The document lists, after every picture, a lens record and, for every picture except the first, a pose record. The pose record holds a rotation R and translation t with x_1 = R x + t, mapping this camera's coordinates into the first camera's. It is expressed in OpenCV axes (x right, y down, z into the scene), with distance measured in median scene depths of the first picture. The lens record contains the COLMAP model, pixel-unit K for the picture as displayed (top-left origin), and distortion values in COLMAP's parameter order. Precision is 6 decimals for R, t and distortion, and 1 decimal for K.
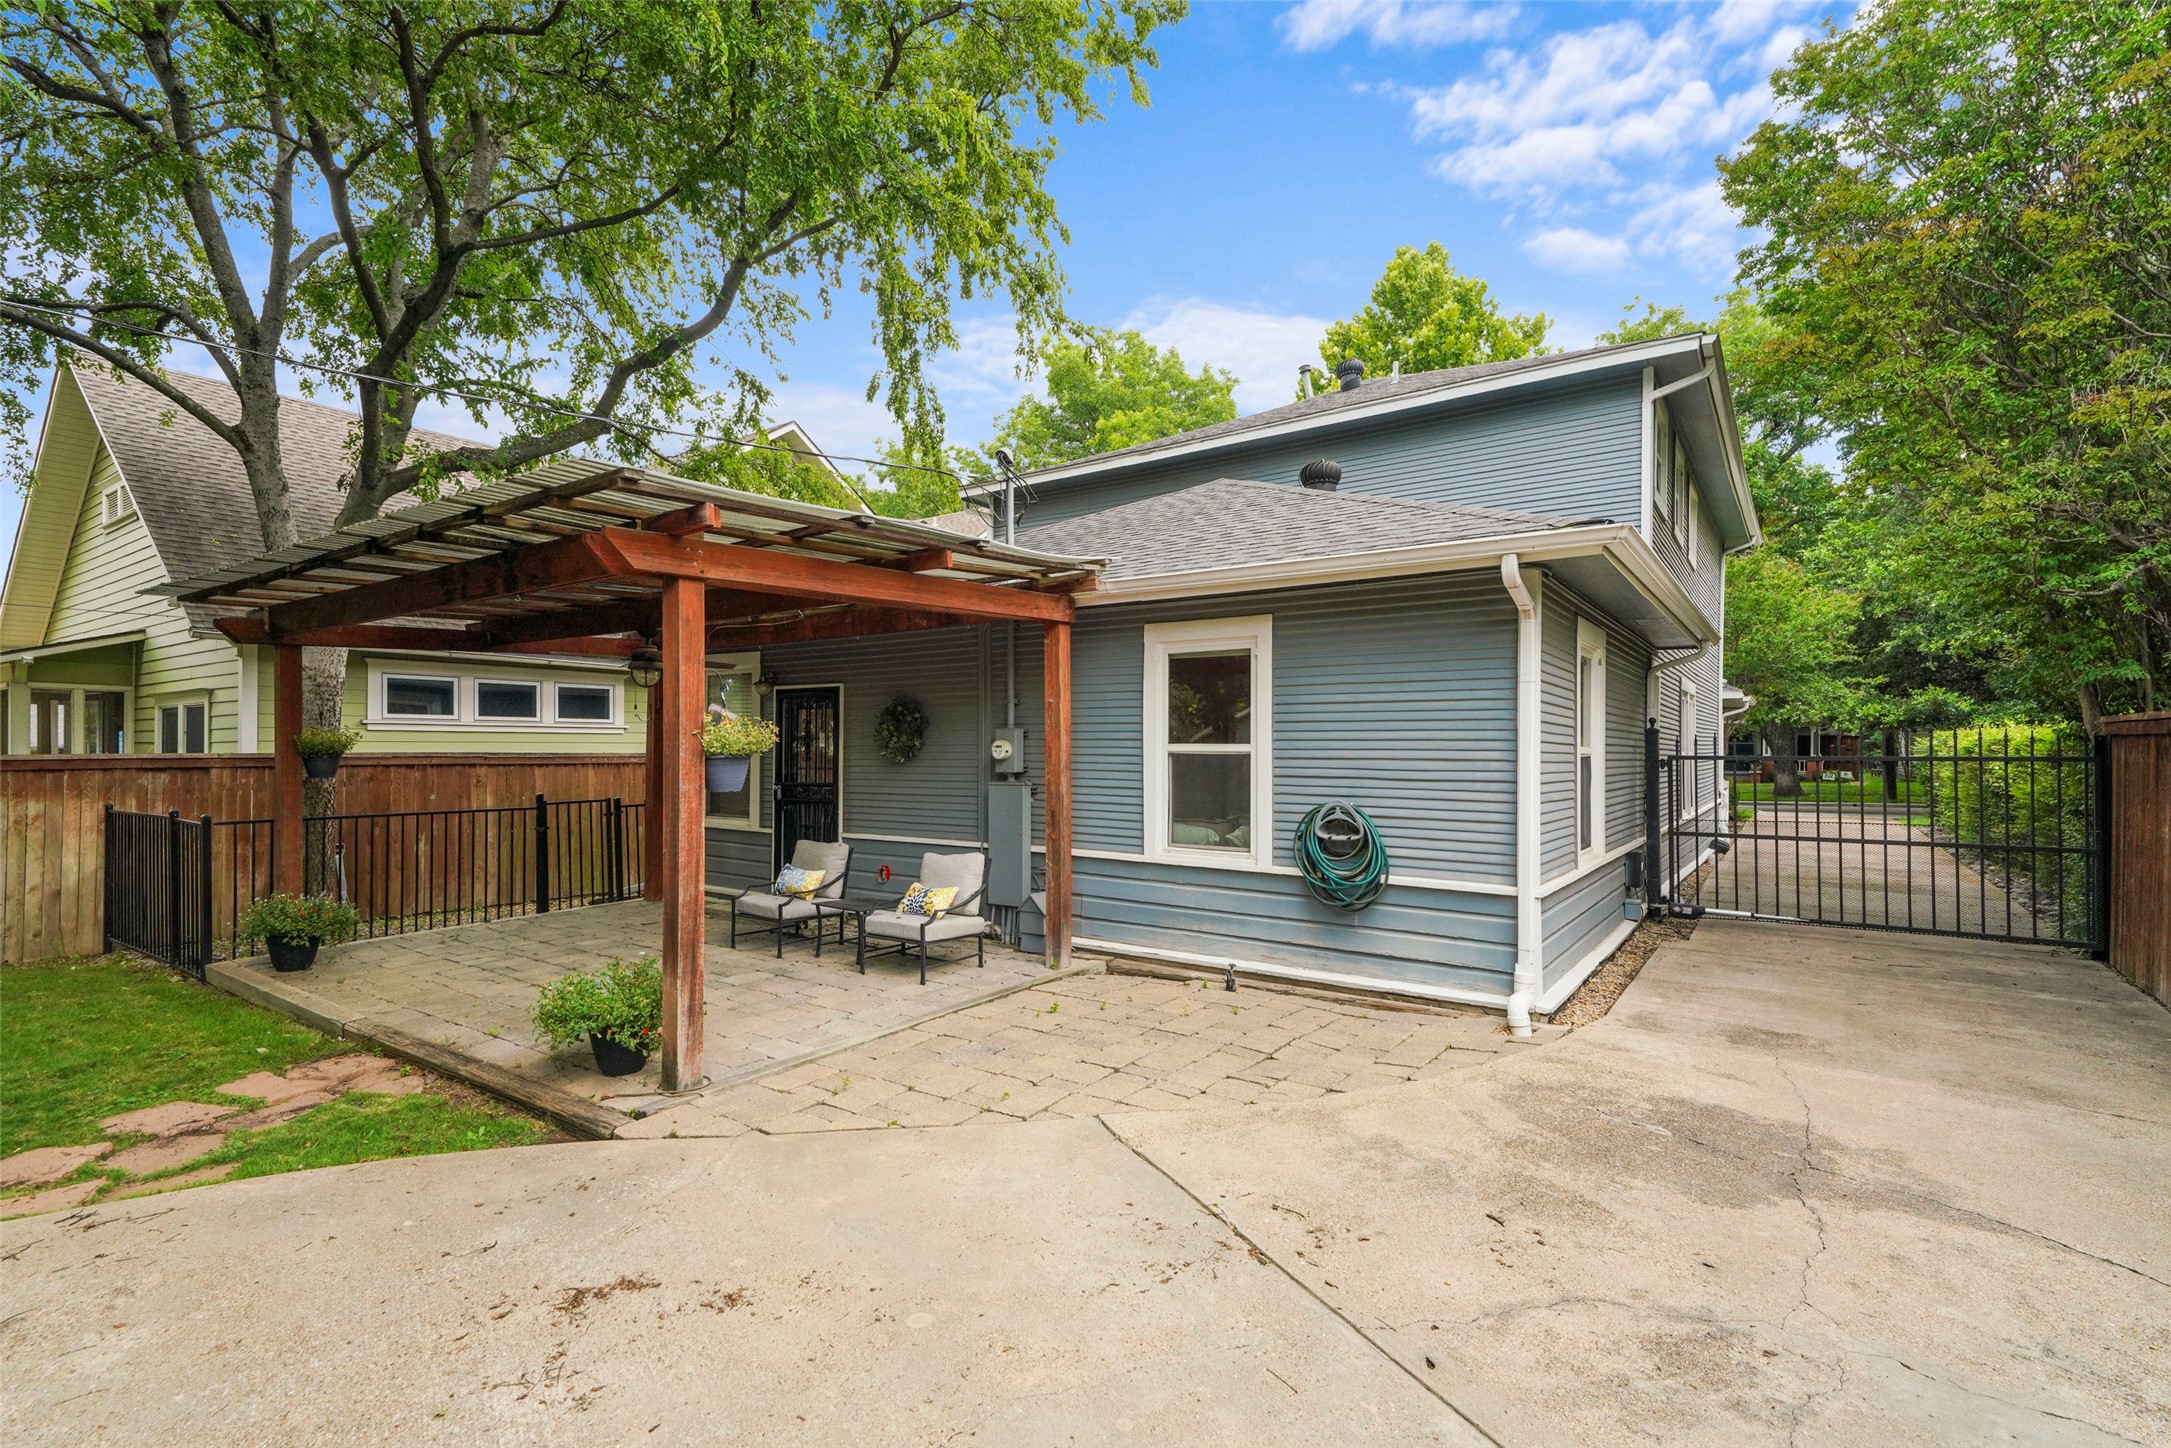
lens RADIAL K [[985.4, 0, 1085.5], [0, 985.4, 724.0], [0, 0, 1]] dist [0.020799, -0.001138]
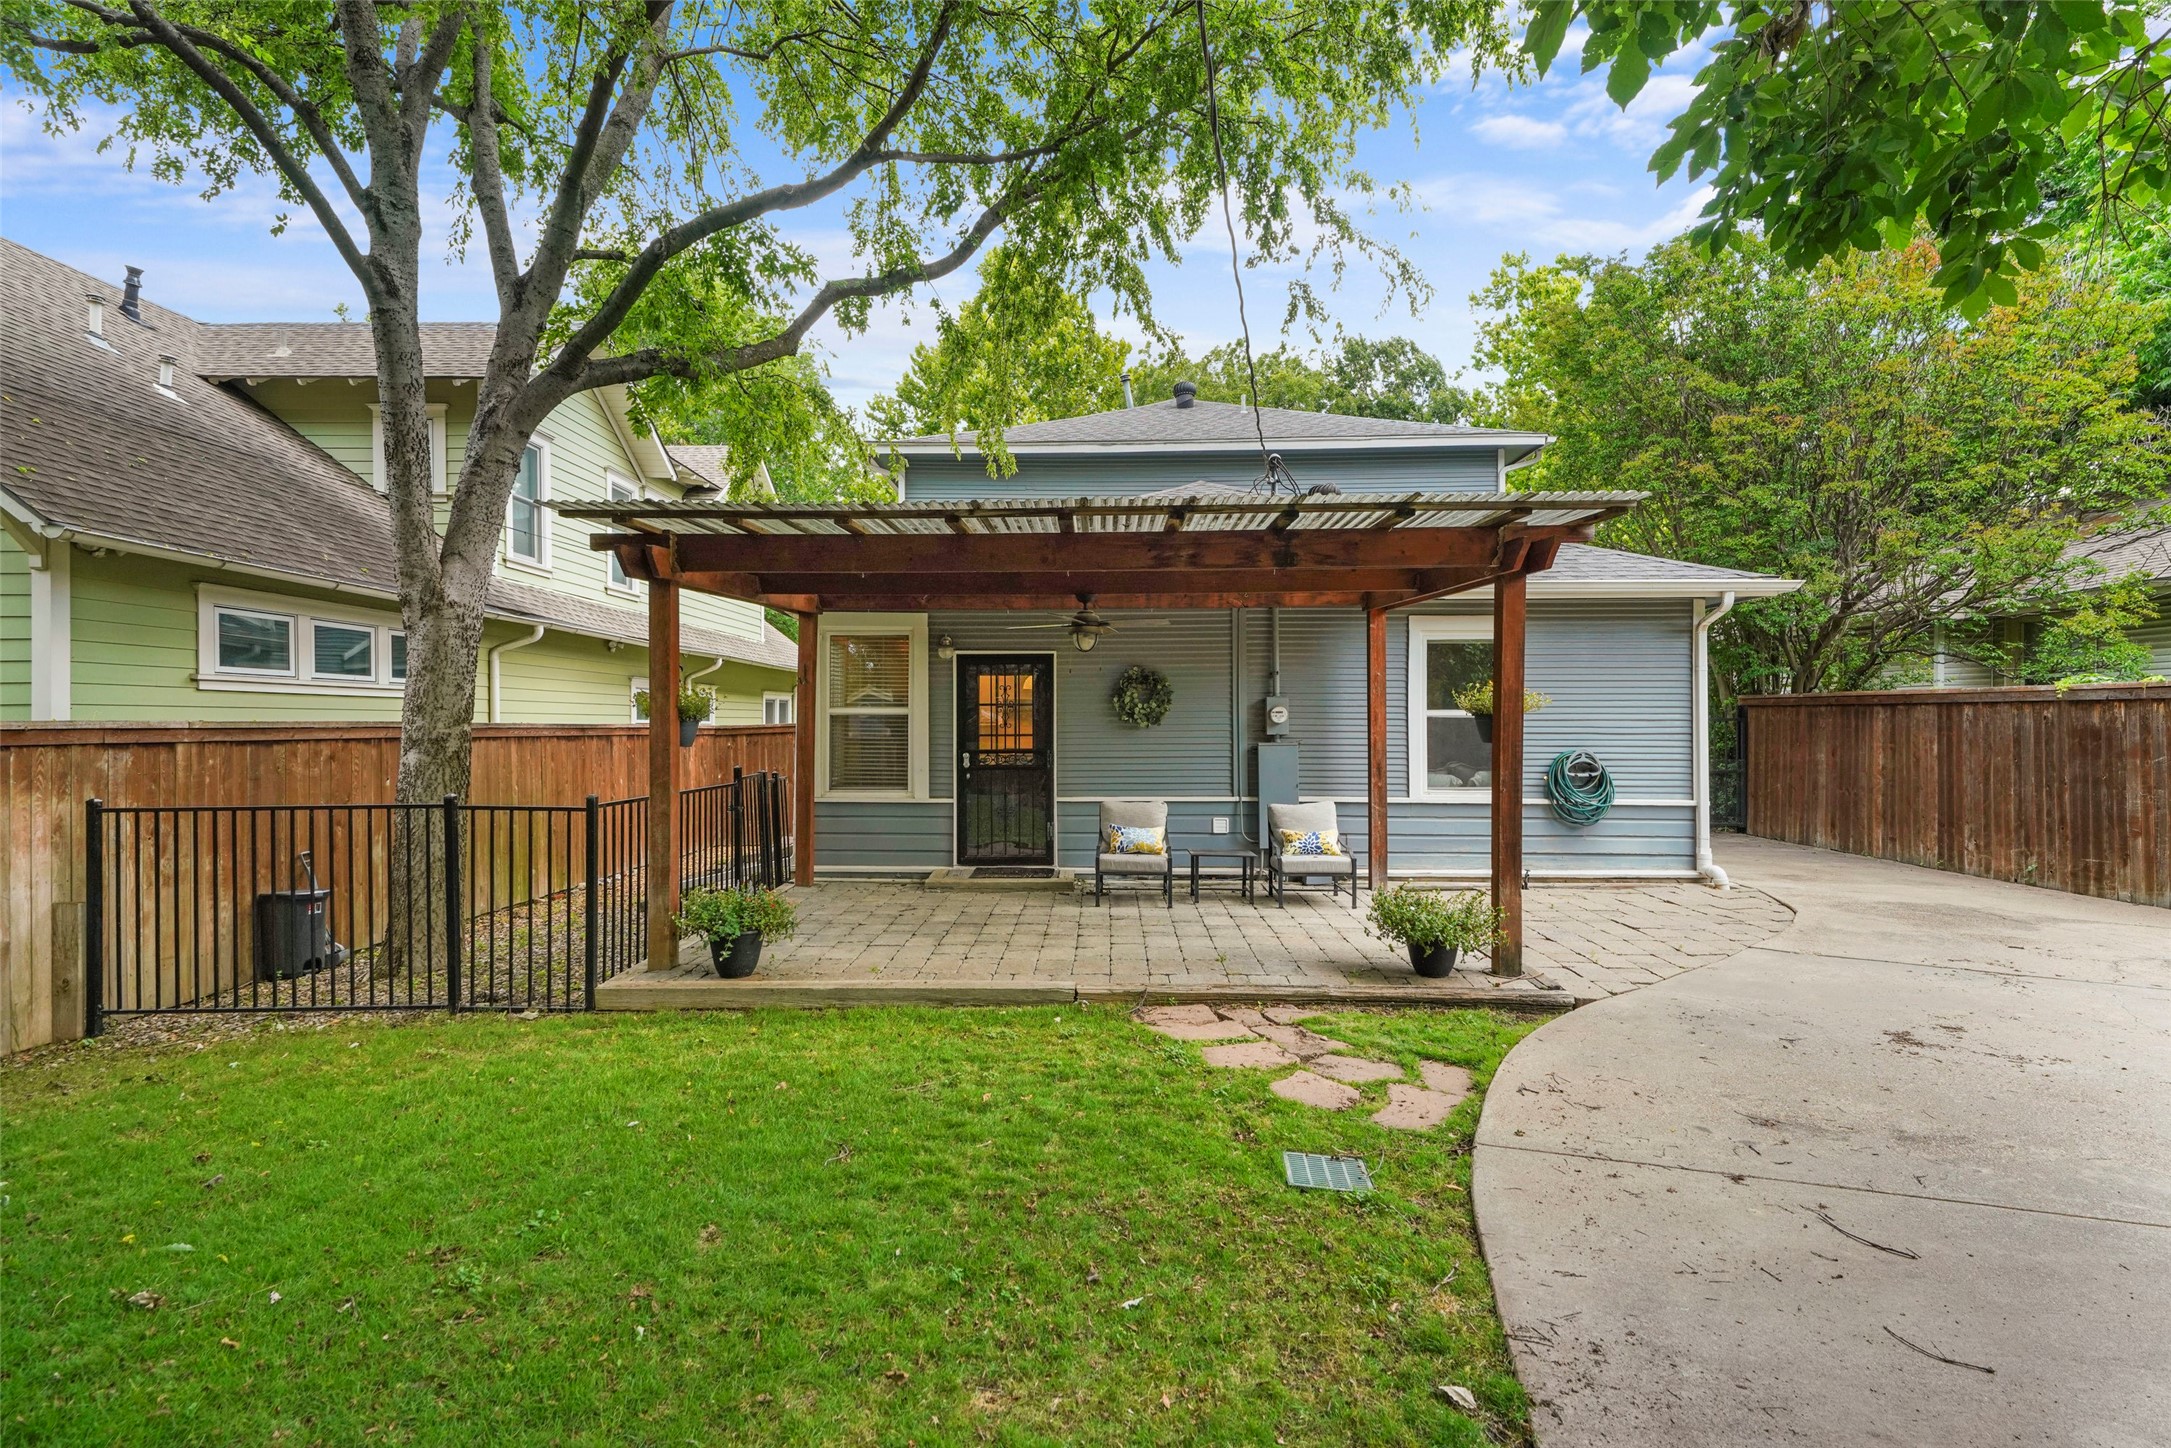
lens RADIAL K [[1008.6, 0, 1085.5], [0, 1008.6, 724.0], [0, 0, 1]] dist [0.045382, 0.000025]
pose [[0.834466, -0.002932, 0.551052, -1.455573], [-0.010970, 0.999699, 0.021931, 0.019151], [-0.550951, -0.024346, 0.834182, 0.188352]]
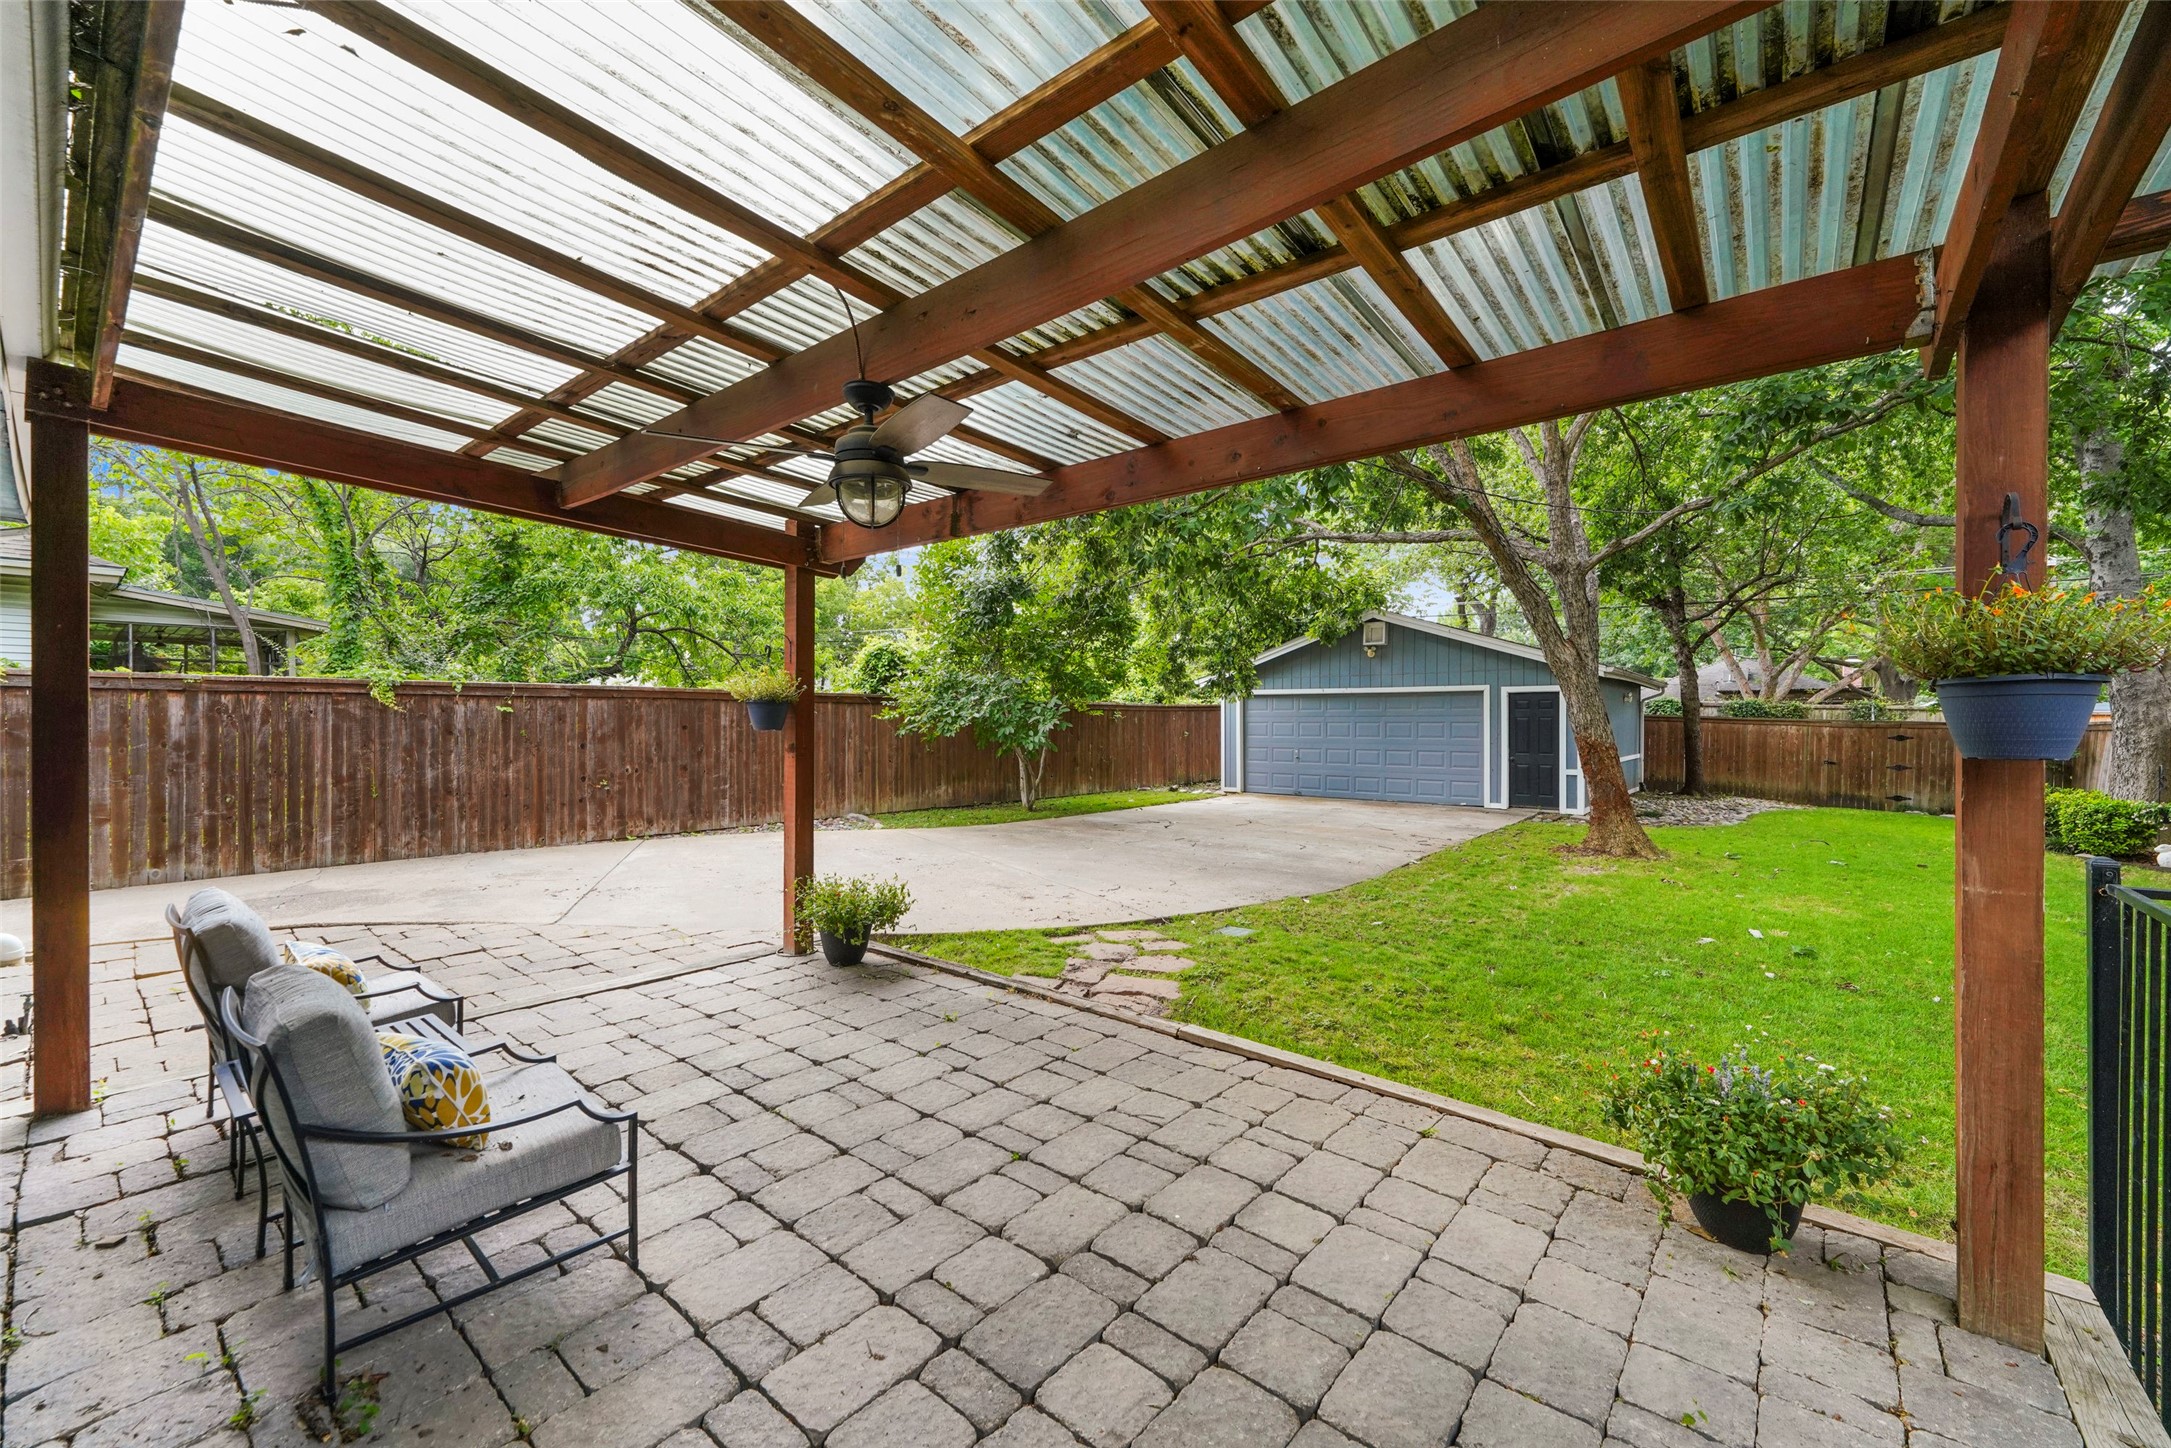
lens RADIAL K [[859.6, 0, 1072.5], [0, 859.6, 727.8], [0, 0, 1]] dist [-0.001134, -0.000232]
pose [[-0.997604, -0.005637, 0.068949, -0.778548], [-0.006565, 0.999891, -0.013231, 0.082762], [-0.068867, -0.013652, -0.997532, 1.909407]]
